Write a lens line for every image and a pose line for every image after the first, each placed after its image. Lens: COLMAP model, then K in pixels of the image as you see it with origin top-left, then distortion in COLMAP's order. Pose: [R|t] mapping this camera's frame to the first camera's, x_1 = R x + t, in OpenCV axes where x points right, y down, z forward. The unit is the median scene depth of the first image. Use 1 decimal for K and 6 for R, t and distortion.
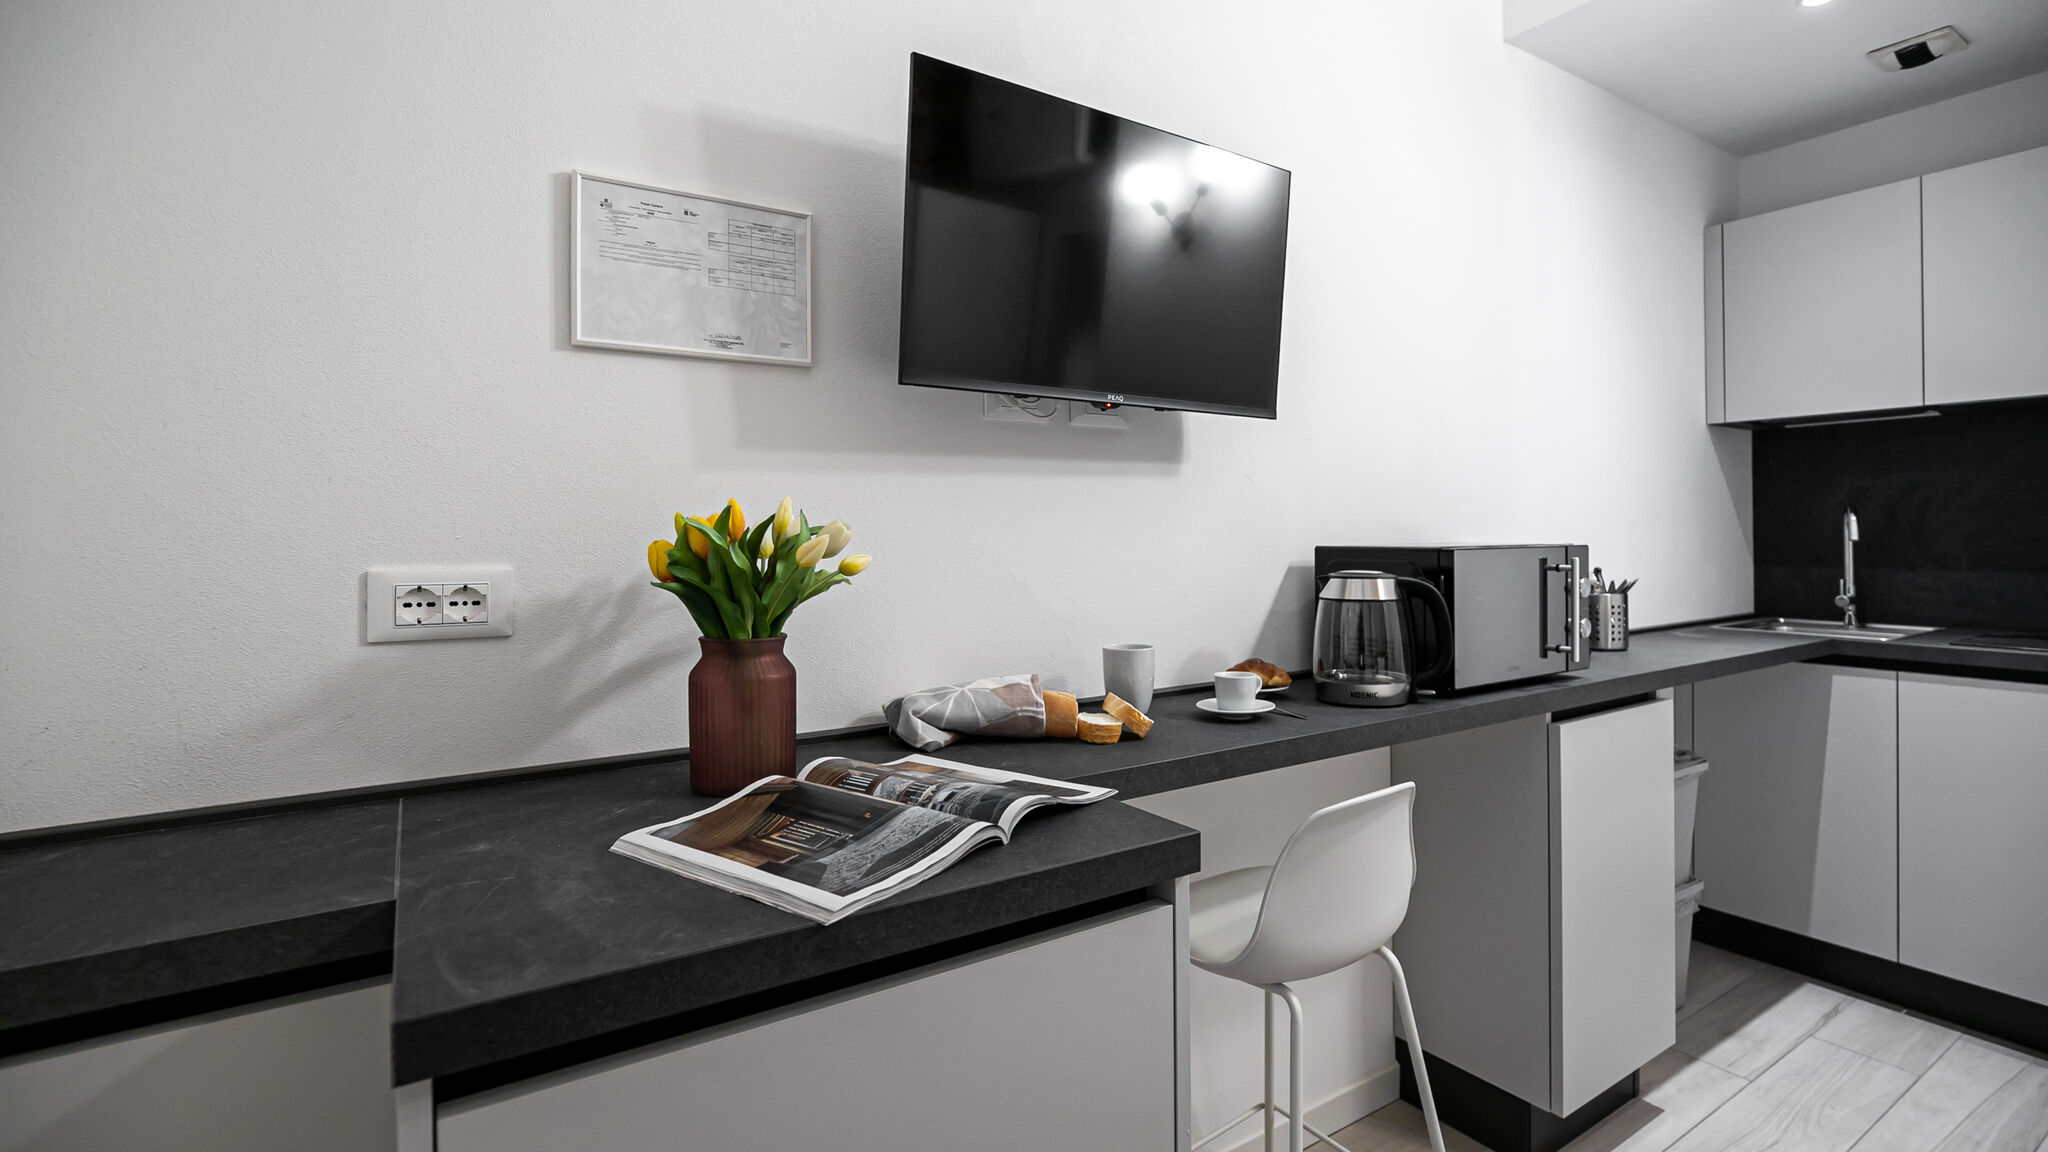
lens RADIAL K [[933.1, 0, 1024.5], [0, 933.1, 532.3], [0, 0, 1]] dist [-0.017907, 0.003662]
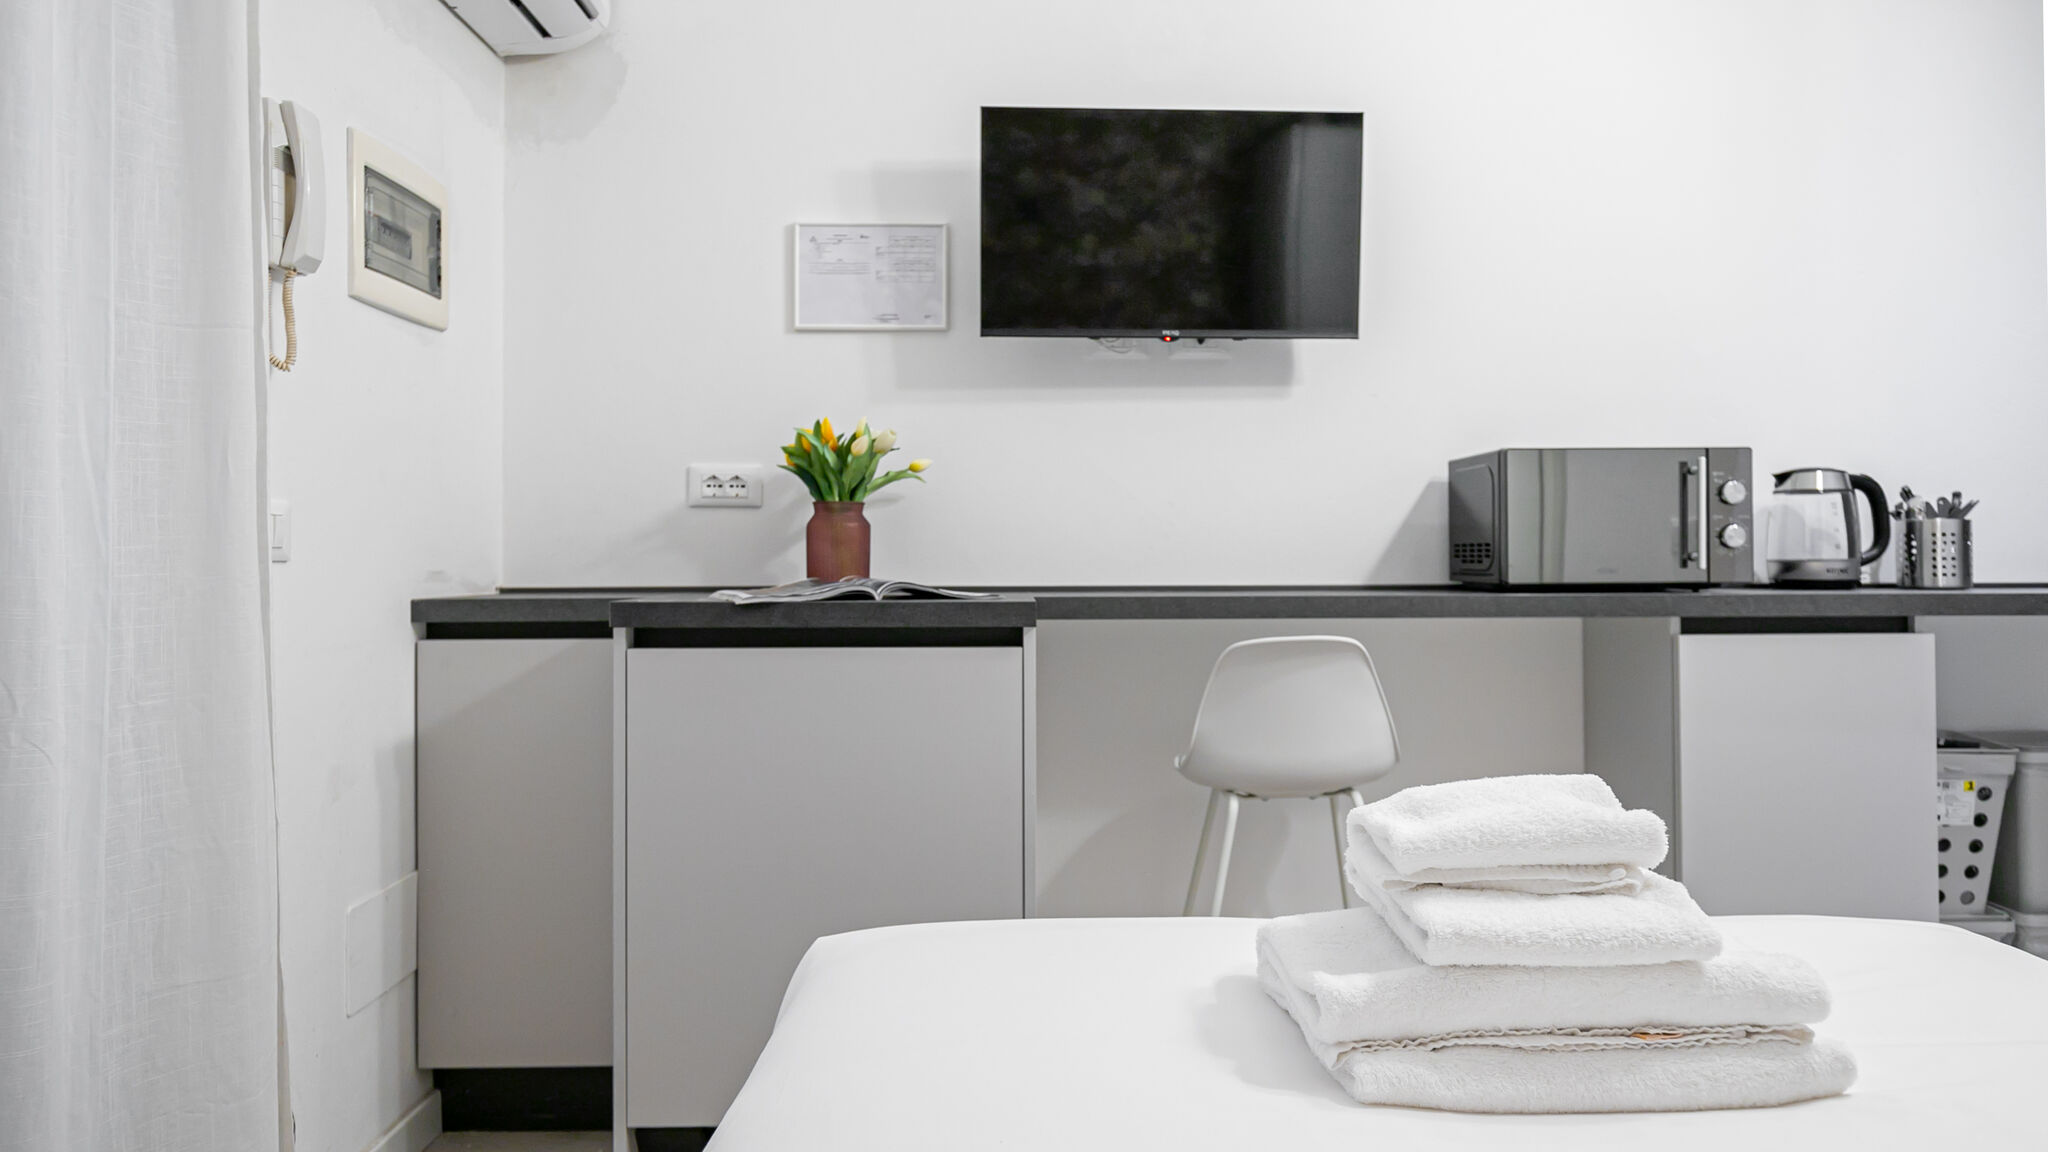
lens RADIAL K [[1256.1, 0, 1037.0], [0, 1256.1, 538.3], [0, 0, 1]] dist [0.002508, 0.001548]
pose [[0.853653, -0.001678, -0.520840, 0.737417], [-0.001754, 0.999980, -0.006095, 0.127077], [0.520840, 0.006117, 0.853632, -0.472225]]
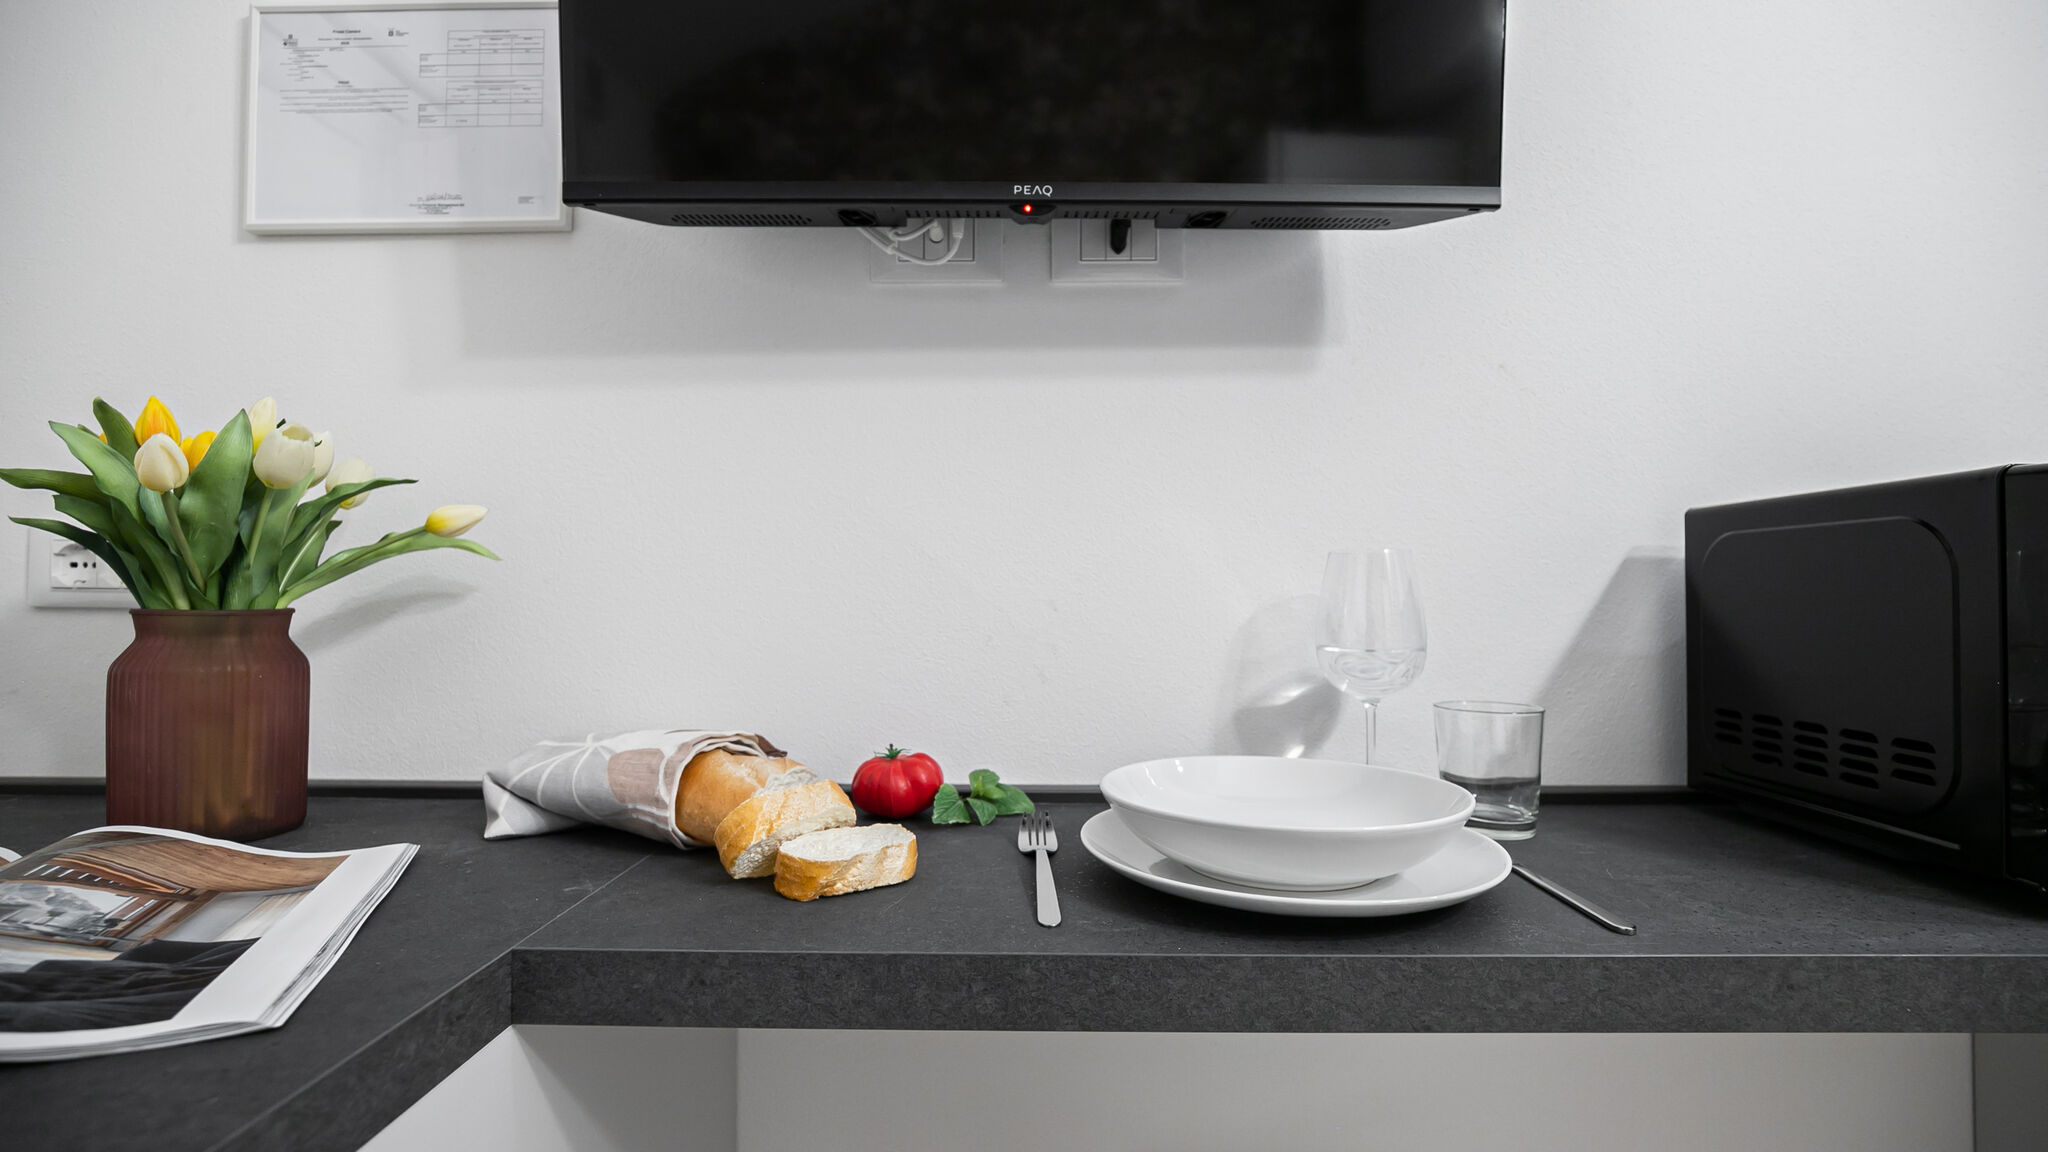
lens RADIAL K [[933.1, 0, 1014.7], [0, 933.1, 579.3], [0, 0, 1]] dist [-0.017907, 0.003662]
pose [[0.832780, -0.001050, -0.553604, 0.330436], [-0.005418, 0.999935, -0.010046, 0.063348], [0.553578, 0.011366, 0.832720, 0.521081]]
